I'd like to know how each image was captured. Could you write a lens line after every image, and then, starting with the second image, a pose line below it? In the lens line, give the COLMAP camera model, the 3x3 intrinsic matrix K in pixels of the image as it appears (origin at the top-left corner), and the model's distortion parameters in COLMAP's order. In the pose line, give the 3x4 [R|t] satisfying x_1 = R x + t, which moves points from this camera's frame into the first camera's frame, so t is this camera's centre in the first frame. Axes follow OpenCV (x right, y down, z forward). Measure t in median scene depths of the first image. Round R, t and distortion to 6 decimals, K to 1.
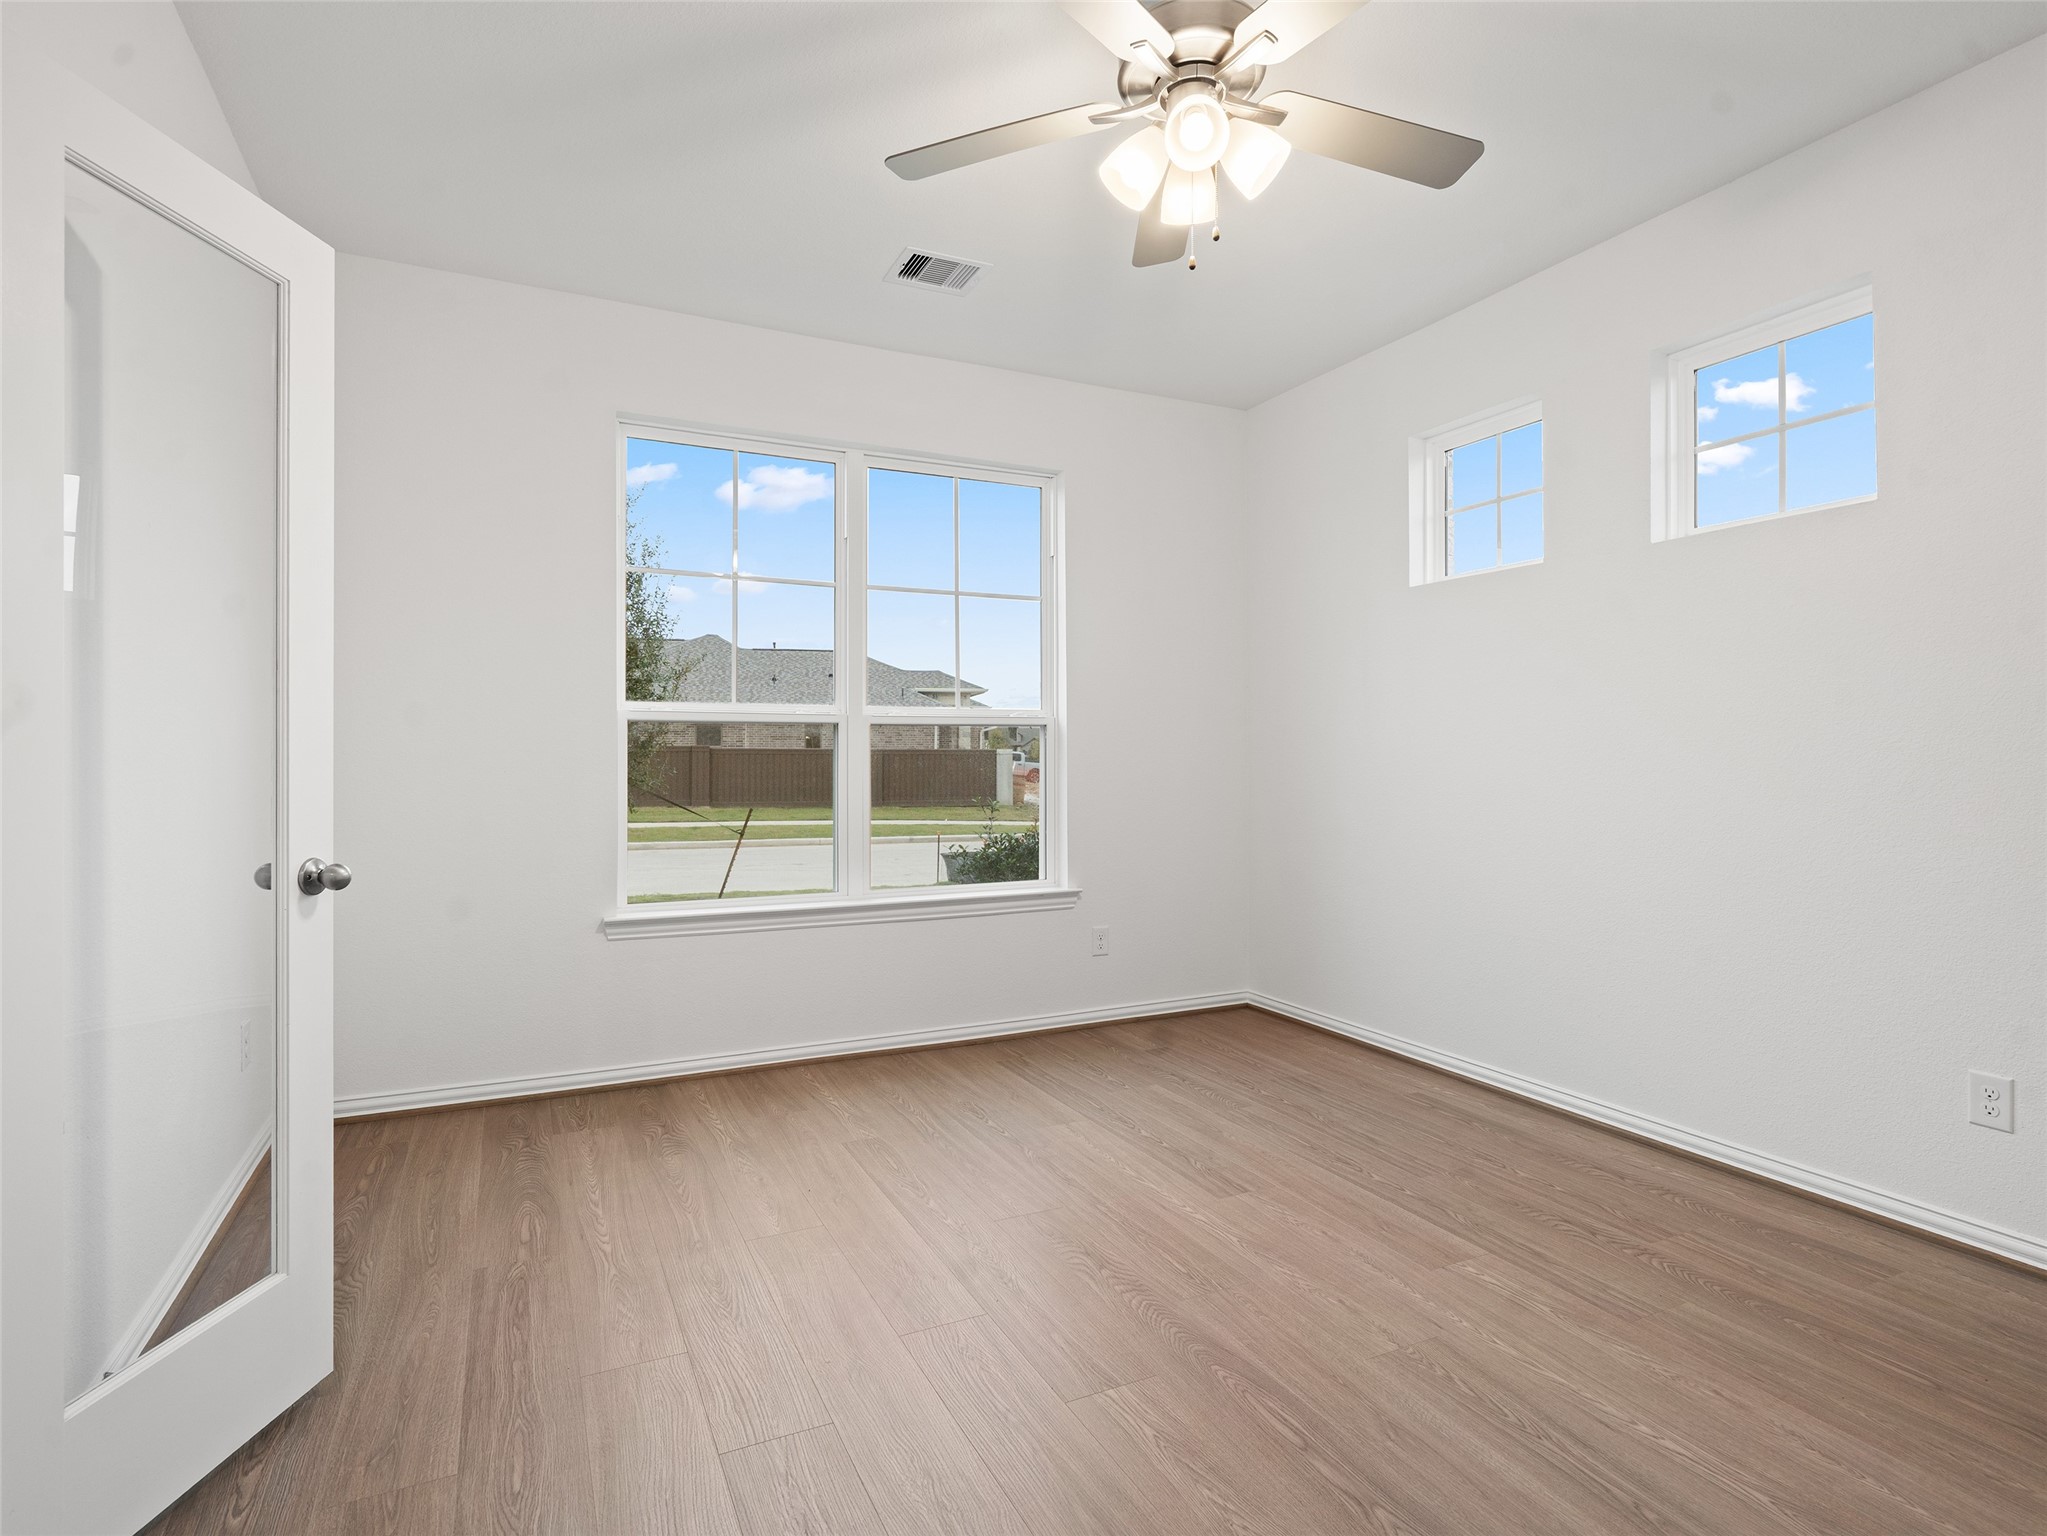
lens RADIAL K [[1045.9, 0, 1023.5], [0, 1045.9, 768.0], [0, 0, 1]] dist [-0.002221, 0.001340]
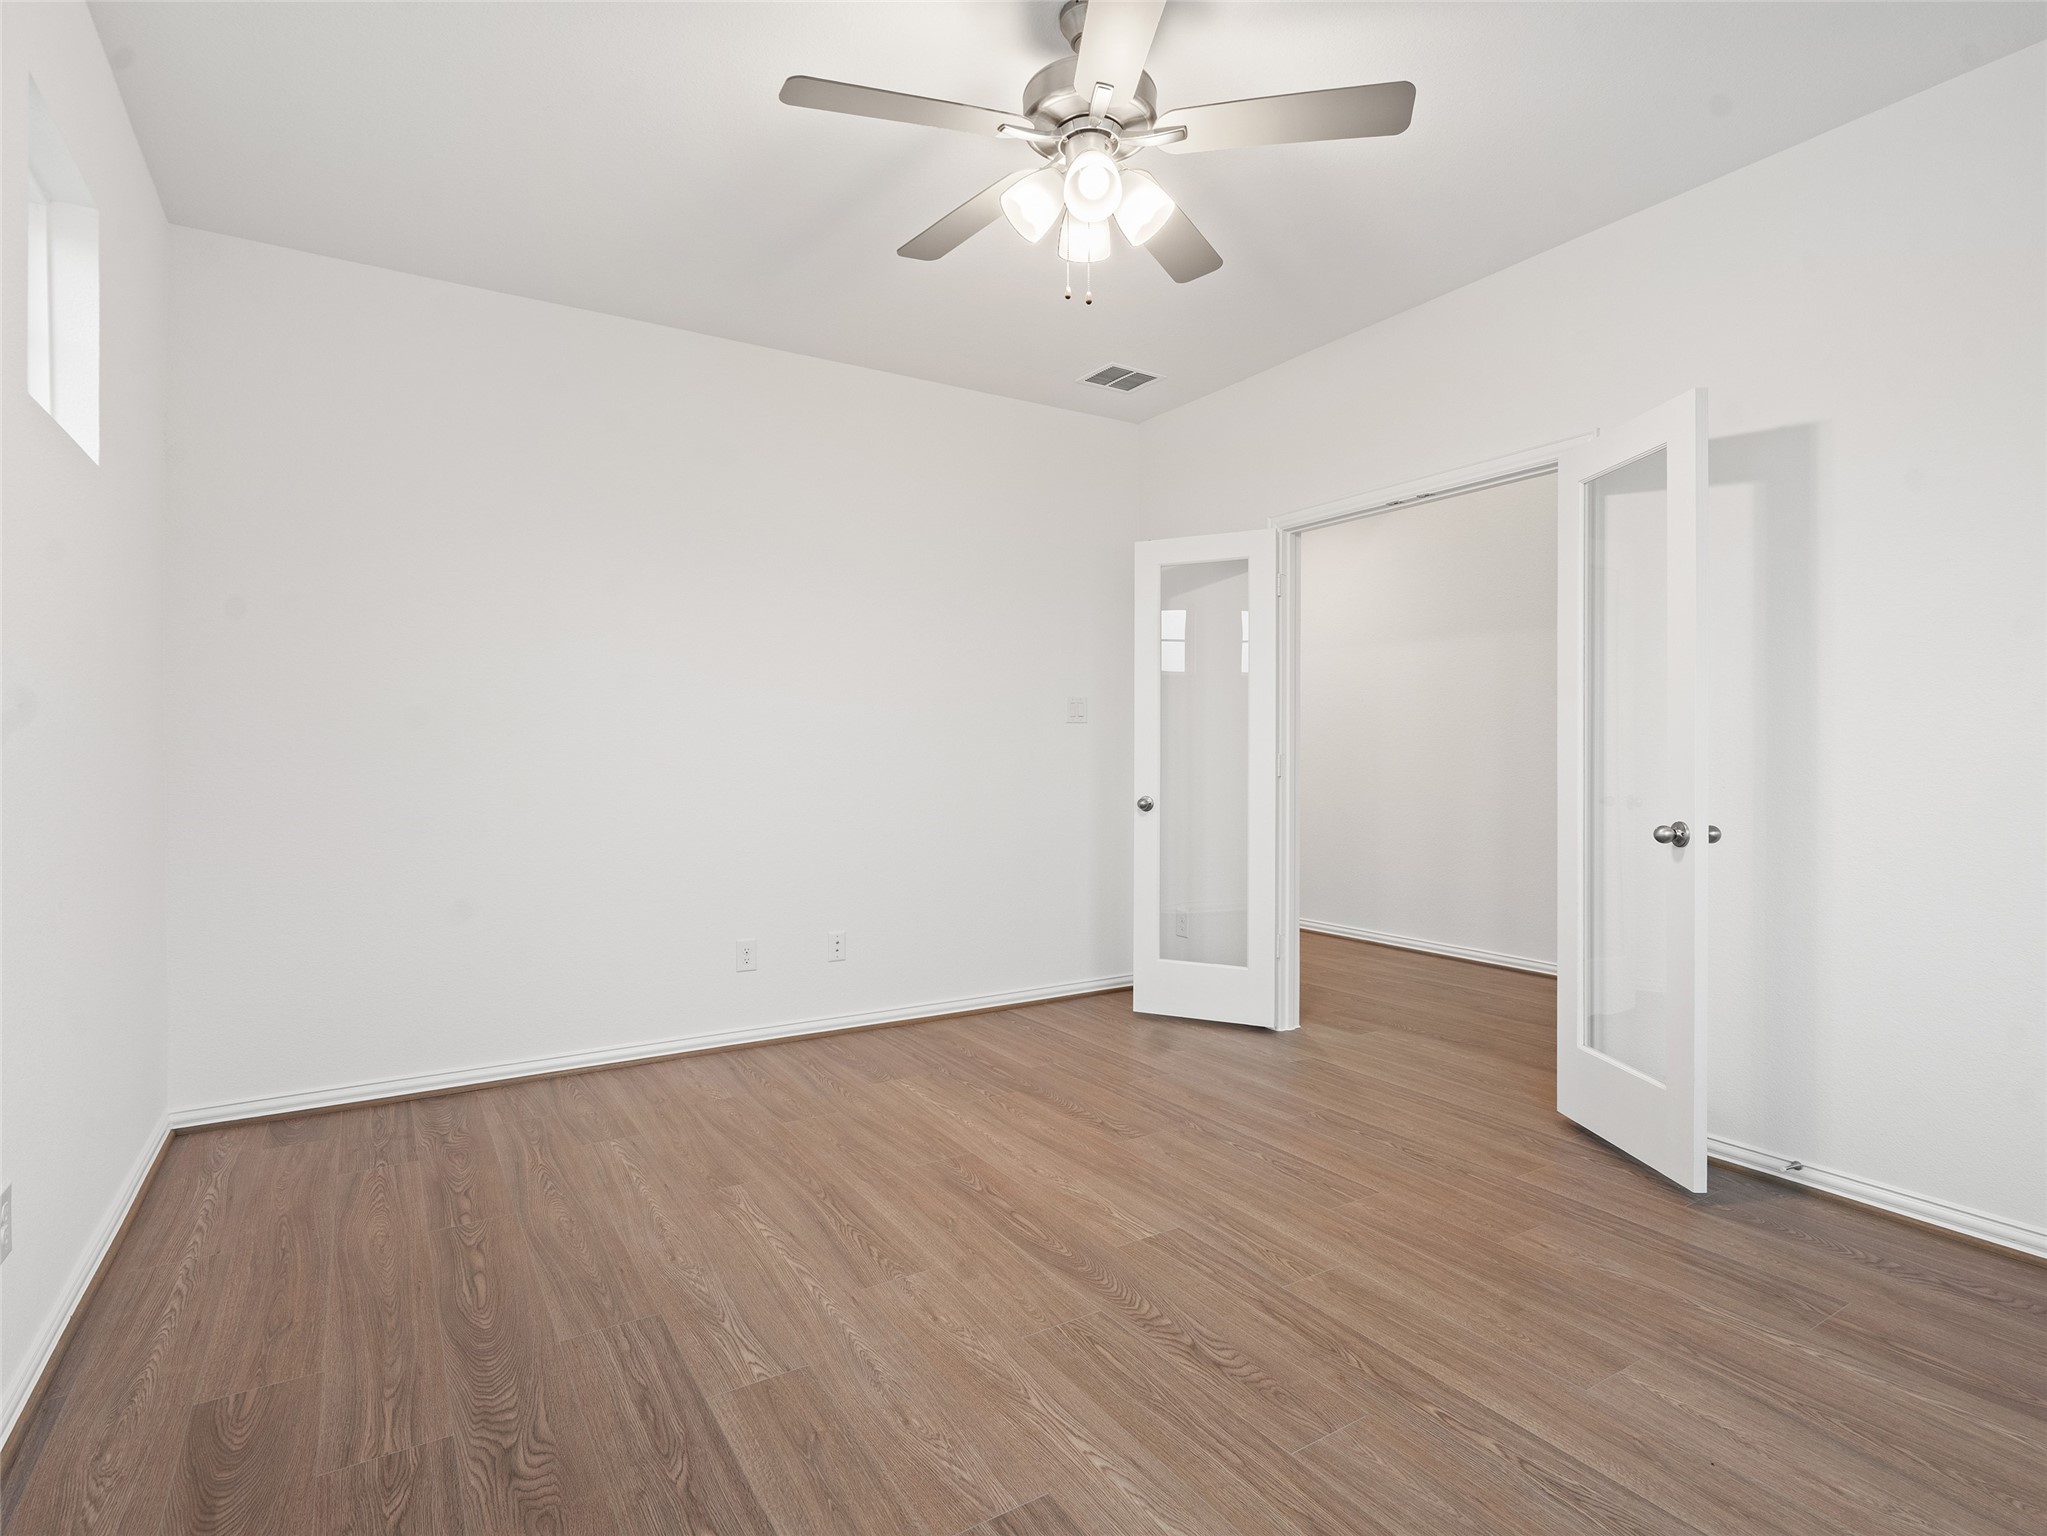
lens RADIAL K [[1045.9, 0, 1023.5], [0, 1045.9, 768.0], [0, 0, 1]] dist [-0.002221, 0.001340]
pose [[-0.994195, -0.001240, -0.107589, 0.324319], [-0.003482, 0.999781, 0.020654, -0.015469], [0.107540, 0.020909, -0.993981, 1.935111]]
